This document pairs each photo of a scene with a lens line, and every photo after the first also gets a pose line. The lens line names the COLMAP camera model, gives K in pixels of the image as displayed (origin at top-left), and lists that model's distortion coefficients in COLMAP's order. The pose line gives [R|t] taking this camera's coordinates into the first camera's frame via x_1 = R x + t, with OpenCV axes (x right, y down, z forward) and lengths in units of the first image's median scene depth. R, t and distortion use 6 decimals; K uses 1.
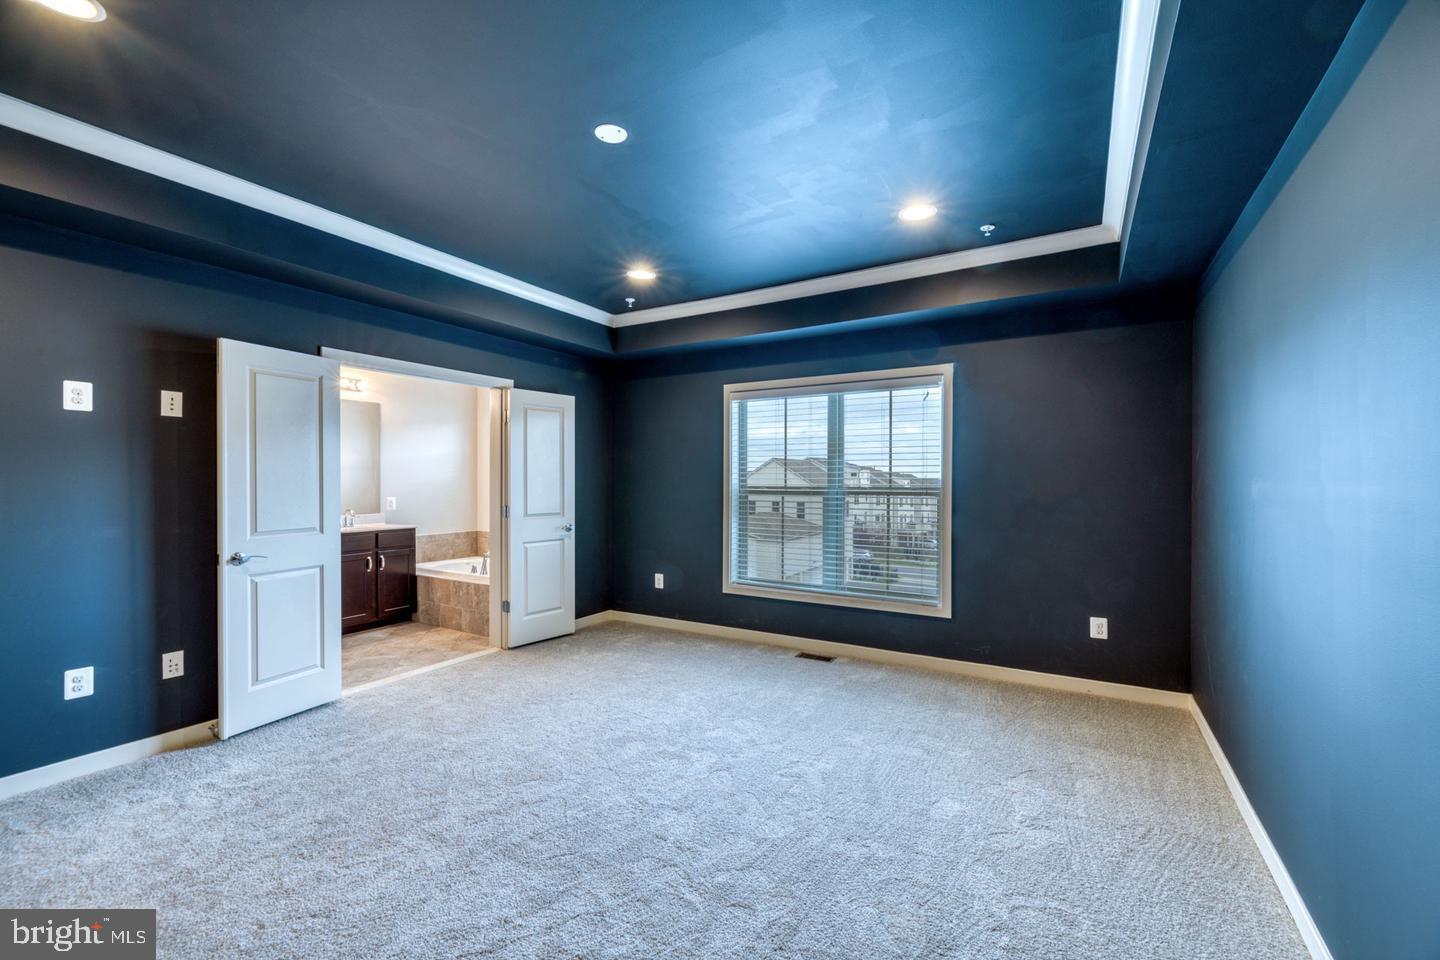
lens RADIAL K [[590.2, 0, 747.7], [0, 590.2, 479.6], [0, 0, 1]] dist [0.011749, -0.001385]
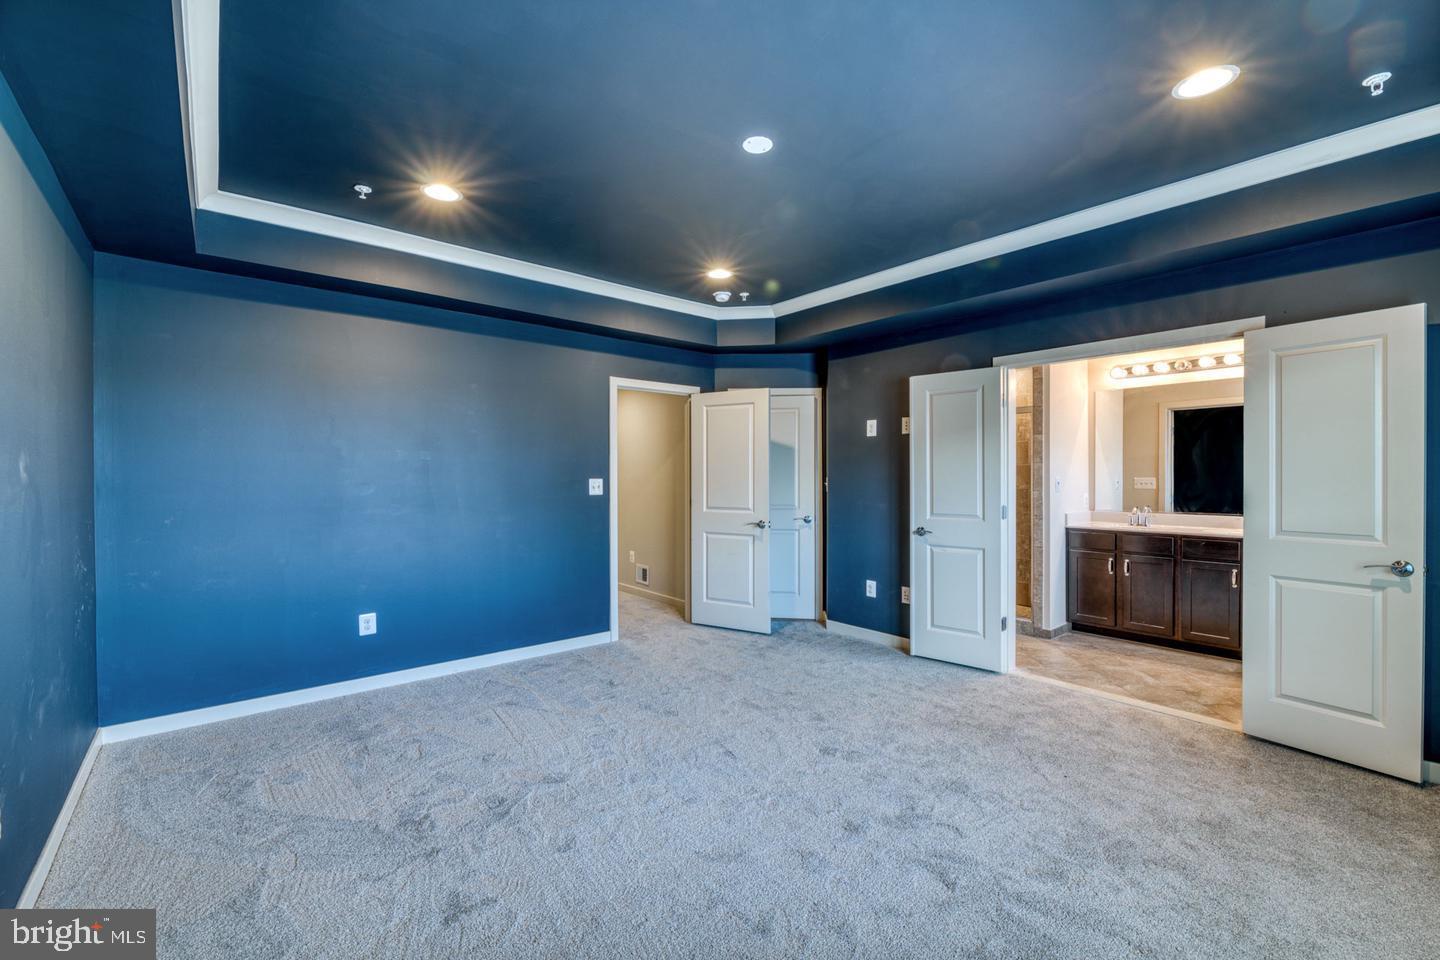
lens RADIAL K [[590.2, 0, 715.2], [0, 590.2, 482.1], [0, 0, 1]] dist [0.011749, -0.001385]
pose [[-0.333542, 0.008284, -0.942699, 0.441488], [-0.001476, 0.999956, 0.009309, 0.003444], [0.942734, 0.004496, -0.333515, 0.724731]]
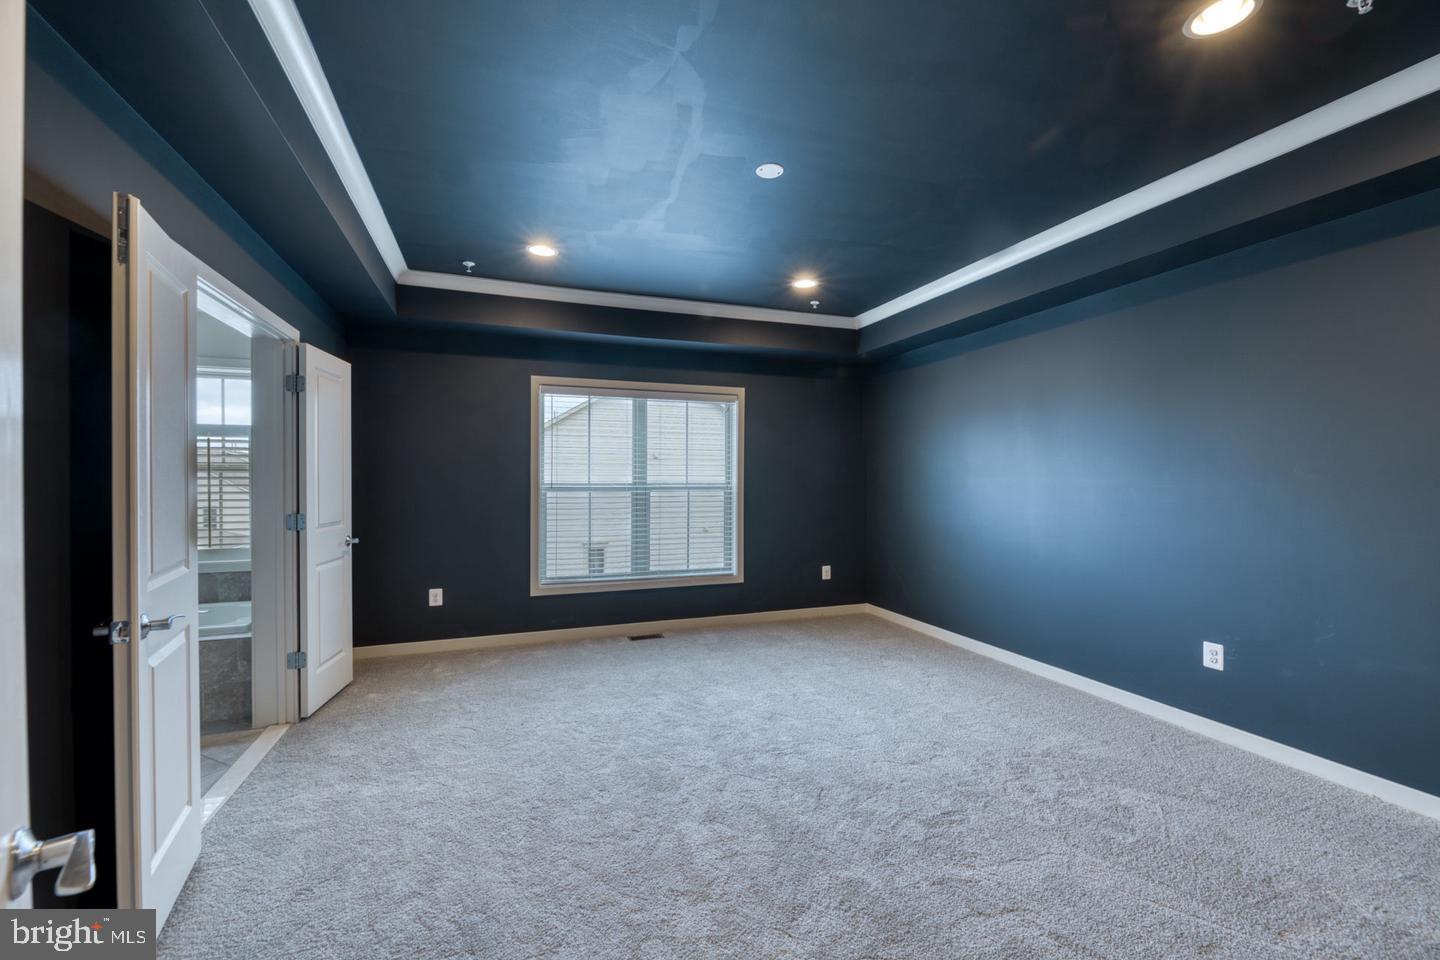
lens RADIAL K [[590.2, 0, 718.2], [0, 590.2, 479.9], [0, 0, 1]] dist [0.011749, -0.001385]
pose [[0.643063, -0.003577, 0.765805, -0.677175], [-0.003268, 0.999967, 0.007414, -0.002673], [-0.765806, -0.007270, 0.643031, 0.197199]]
